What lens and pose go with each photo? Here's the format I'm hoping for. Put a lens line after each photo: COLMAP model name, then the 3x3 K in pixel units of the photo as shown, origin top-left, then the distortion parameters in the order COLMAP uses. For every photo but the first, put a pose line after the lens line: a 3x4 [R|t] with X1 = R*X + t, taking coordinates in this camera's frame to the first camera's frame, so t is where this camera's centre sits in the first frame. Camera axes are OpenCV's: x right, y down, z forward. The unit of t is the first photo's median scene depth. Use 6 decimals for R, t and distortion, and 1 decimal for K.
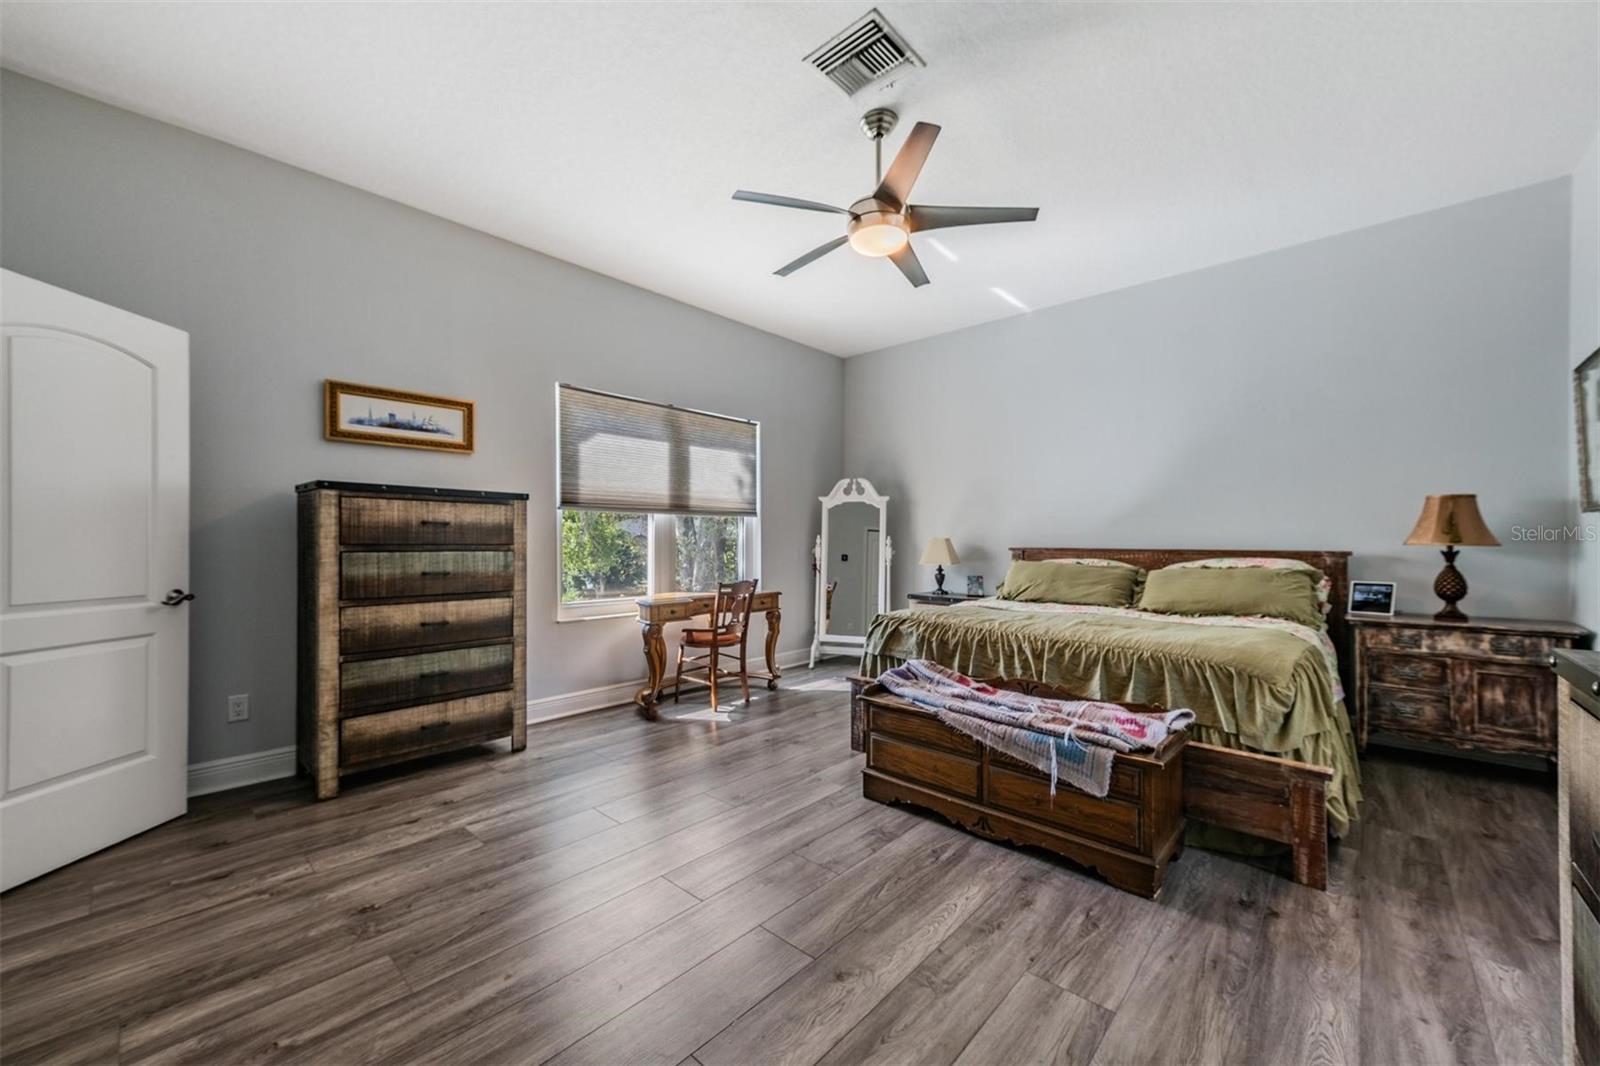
lens RADIAL K [[619.1, 0, 798.3], [0, 619.1, 537.0], [0, 0, 1]] dist [0.001123, 0.000036]
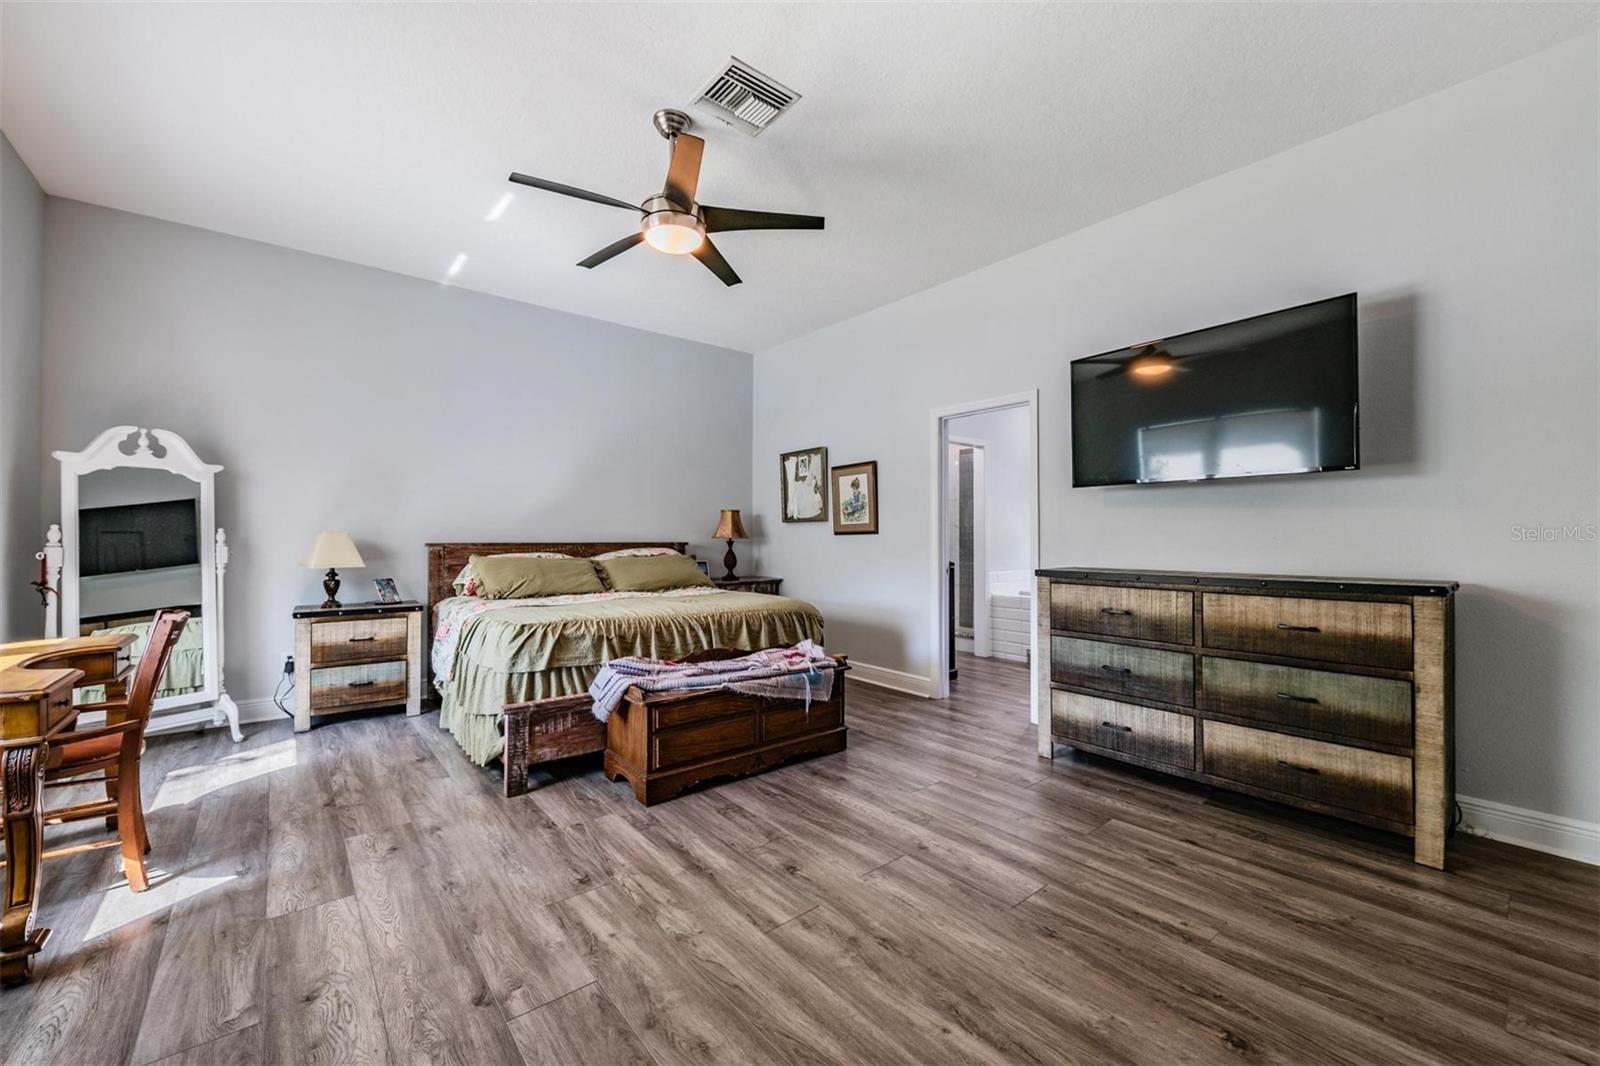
lens RADIAL K [[628.8, 0, 797.9], [0, 628.8, 521.8], [0, 0, 1]] dist [-0.003554, -0.000378]
pose [[0.142390, 0.019361, 0.989621, -0.739640], [-0.007687, 0.999800, -0.018455, -0.000716], [-0.989781, -0.004979, 0.142510, 0.572268]]
